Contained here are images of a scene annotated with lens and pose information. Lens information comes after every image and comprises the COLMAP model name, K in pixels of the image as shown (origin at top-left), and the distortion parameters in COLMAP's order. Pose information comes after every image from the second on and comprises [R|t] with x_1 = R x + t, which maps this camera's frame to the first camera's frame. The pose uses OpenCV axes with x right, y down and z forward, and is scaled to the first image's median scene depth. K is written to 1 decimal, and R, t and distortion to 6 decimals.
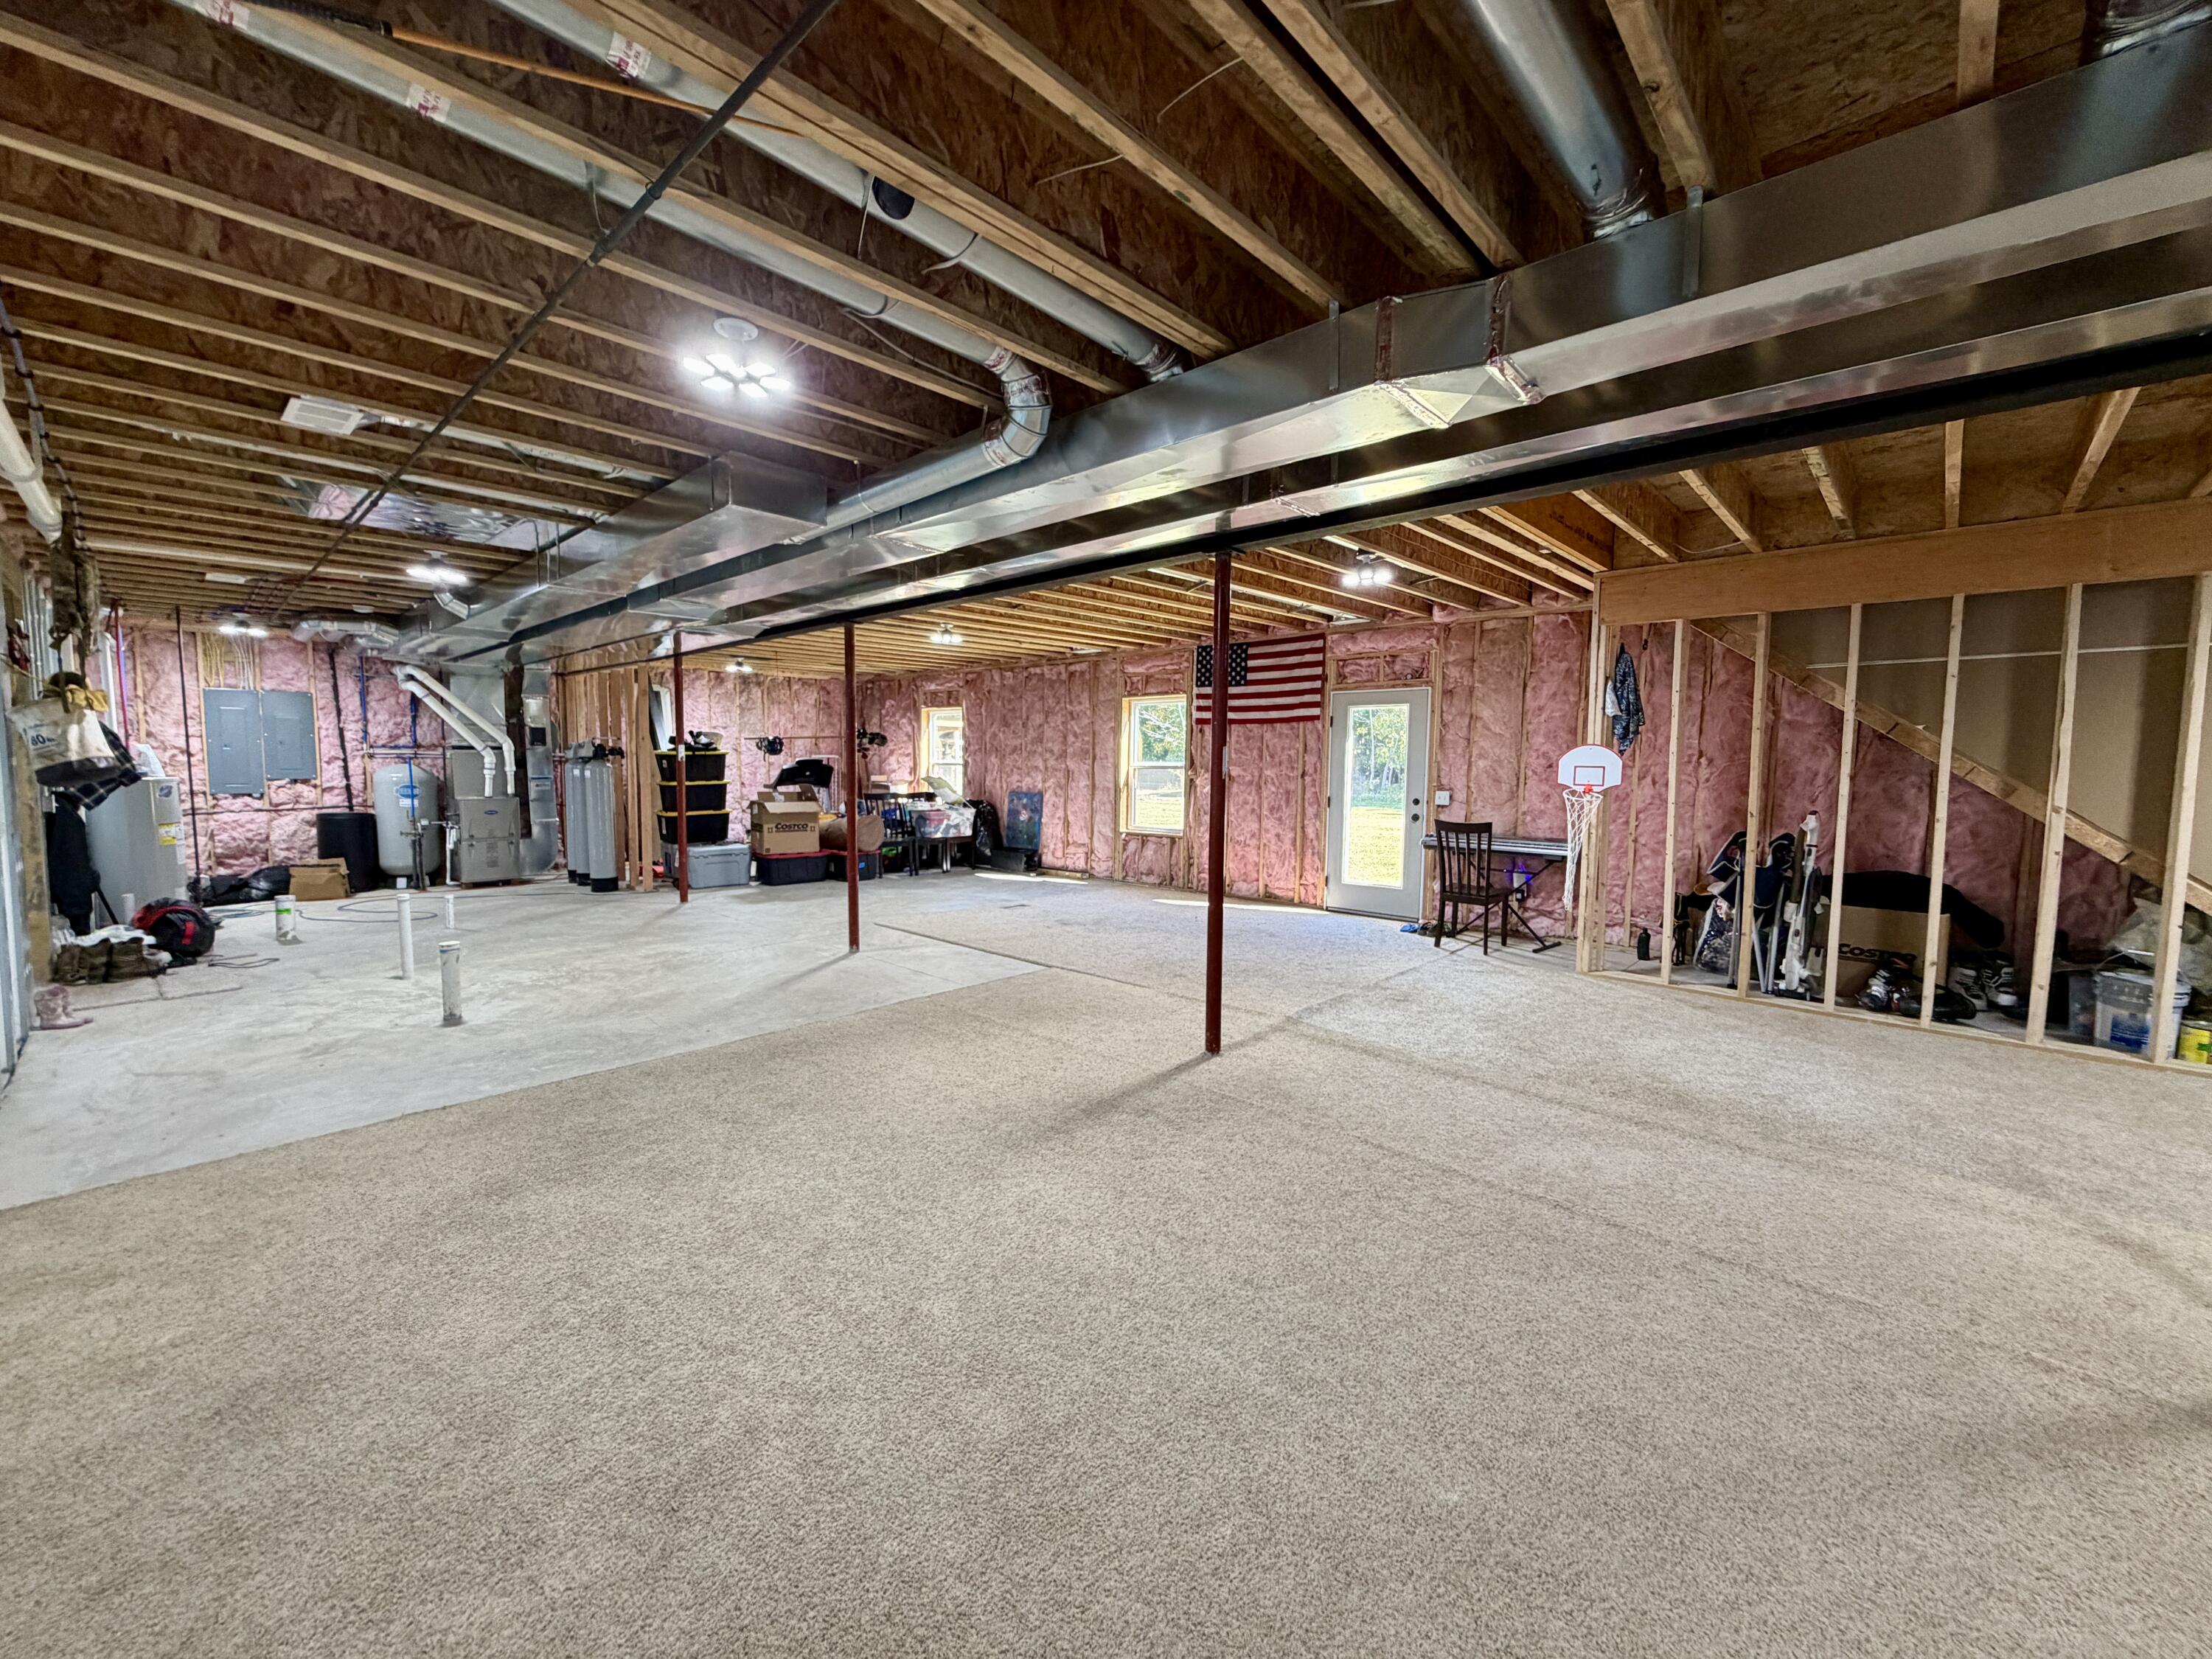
lens RADIAL K [[880.5, 0, 1101.6], [0, 880.5, 826.7], [0, 0, 1]] dist [-0.000896, 0.000393]
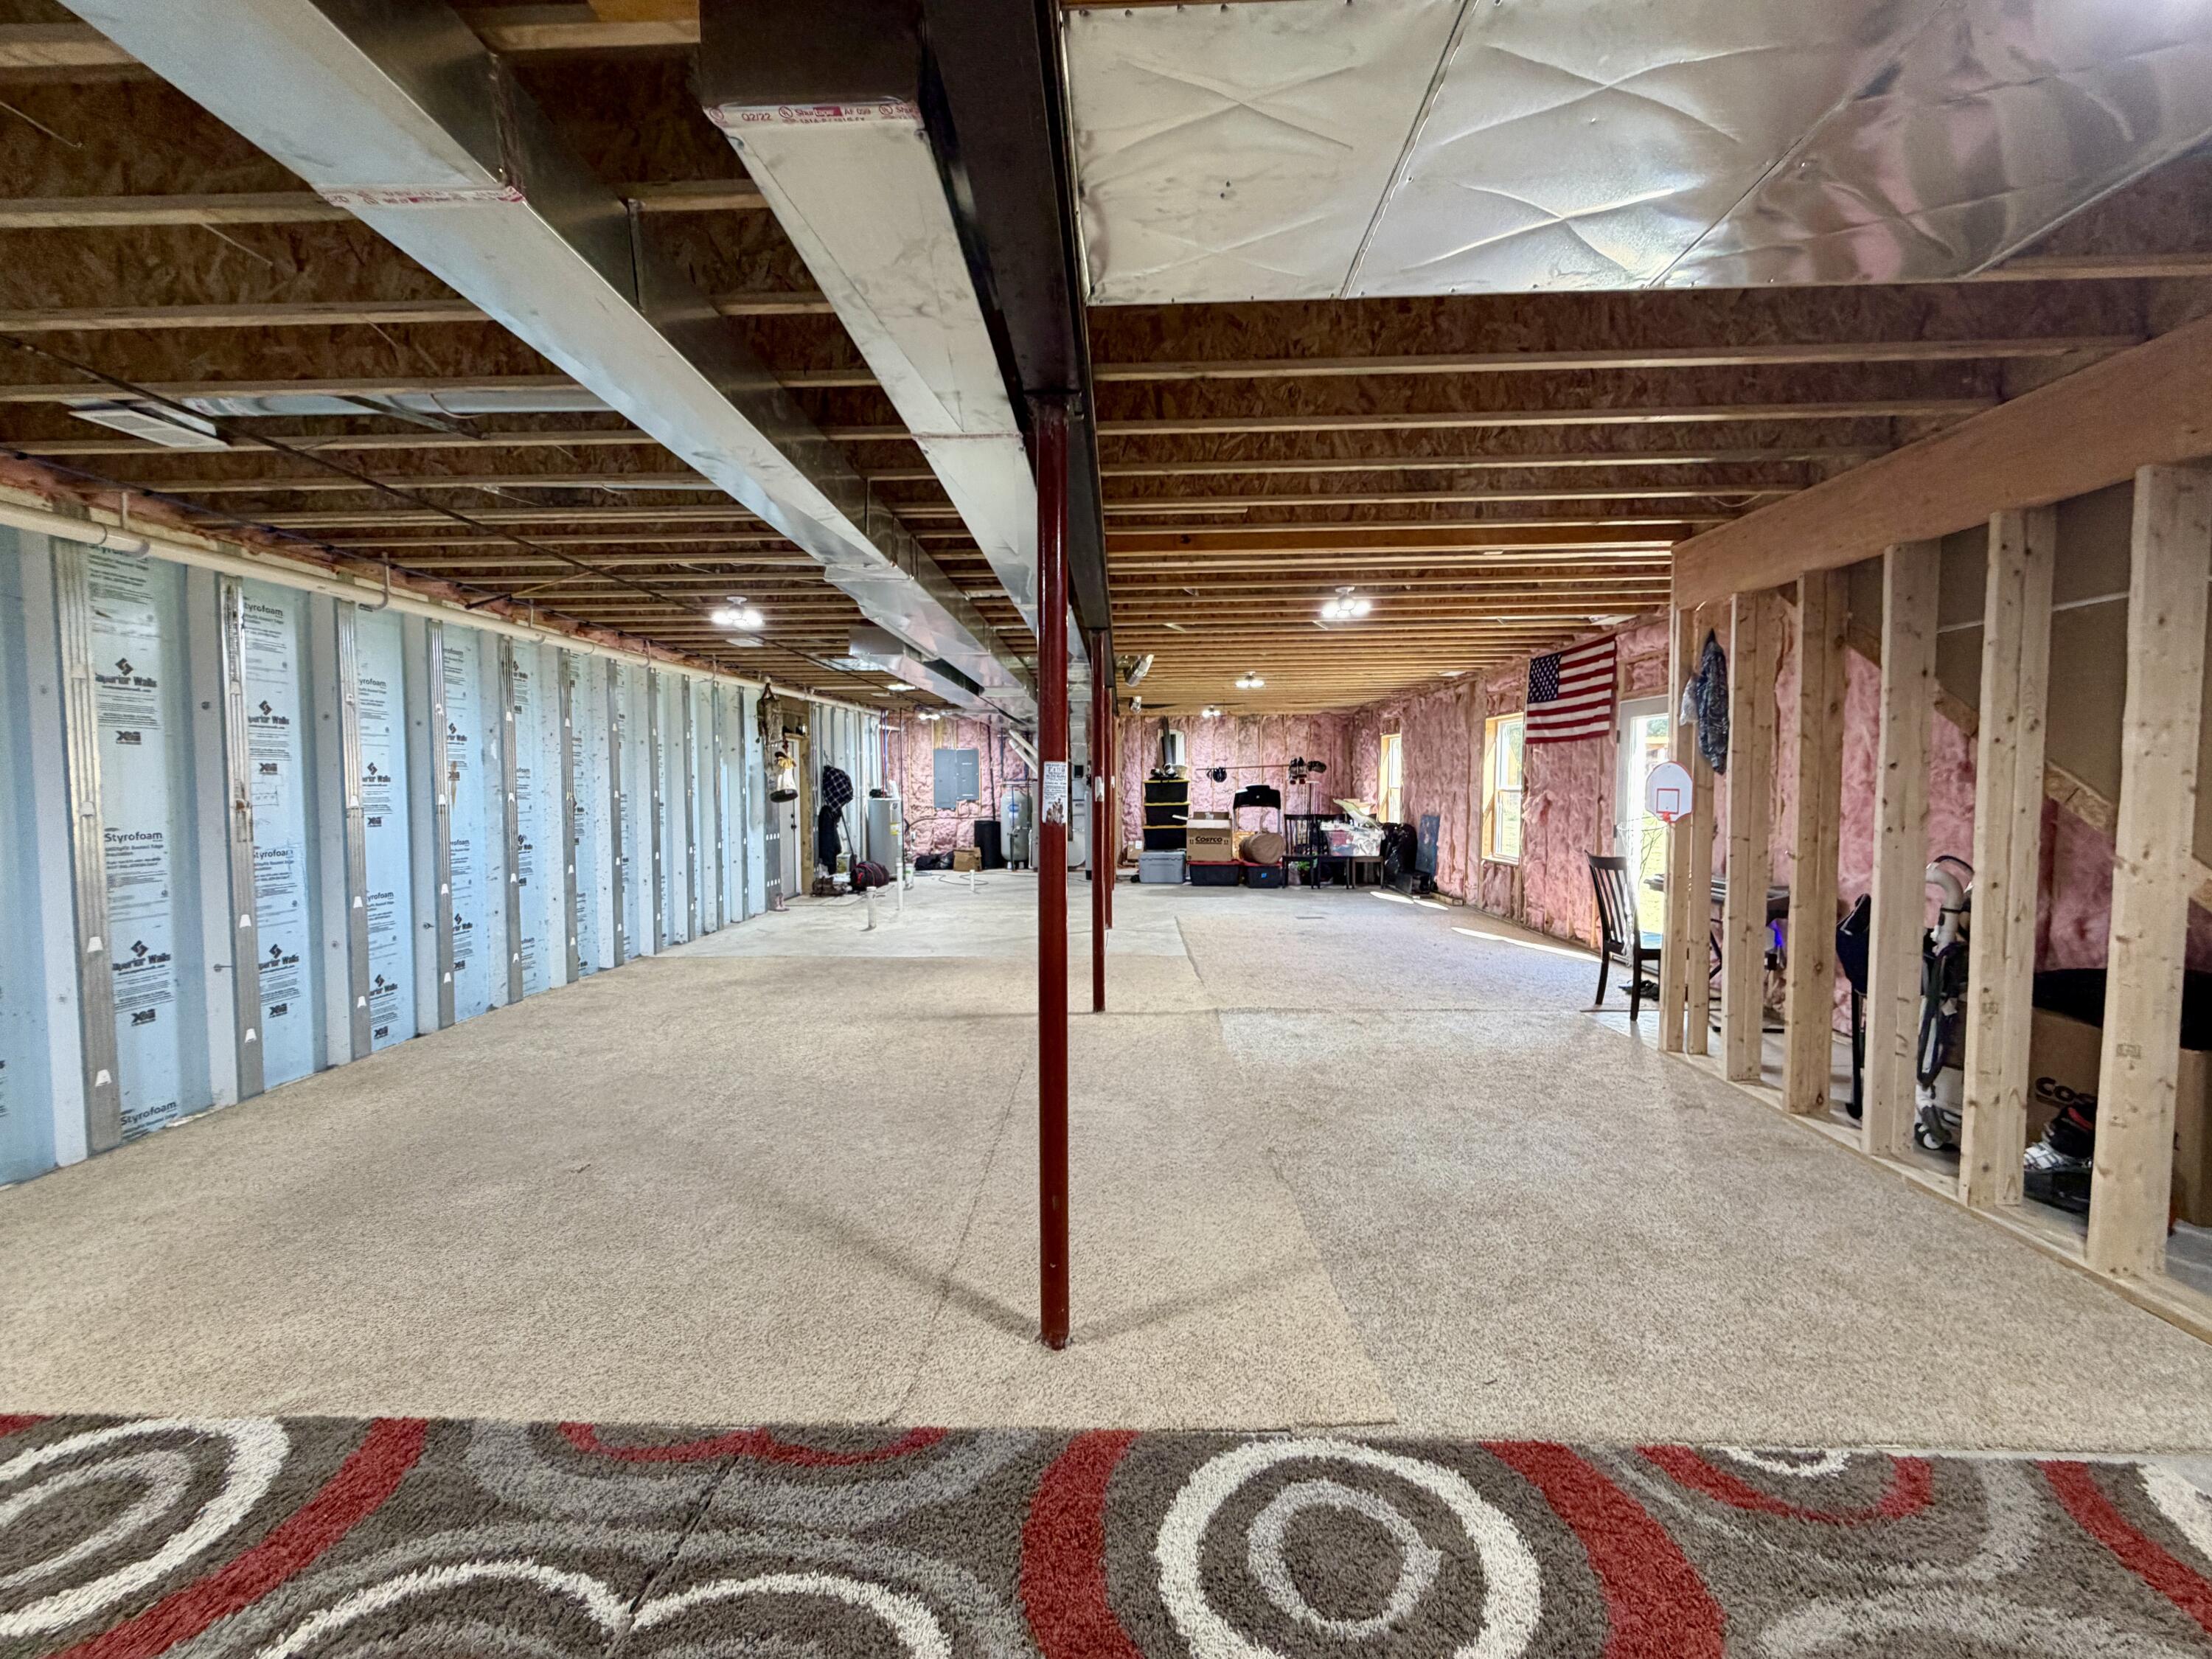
lens RADIAL K [[880.5, 0, 1099.0], [0, 880.5, 830.9], [0, 0, 1]] dist [-0.000896, 0.000393]
pose [[0.663942, 0.030069, -0.747179, 0.516928], [-0.046420, 0.998921, -0.001049, -0.004238], [0.746342, 0.035381, 0.664622, 0.060090]]
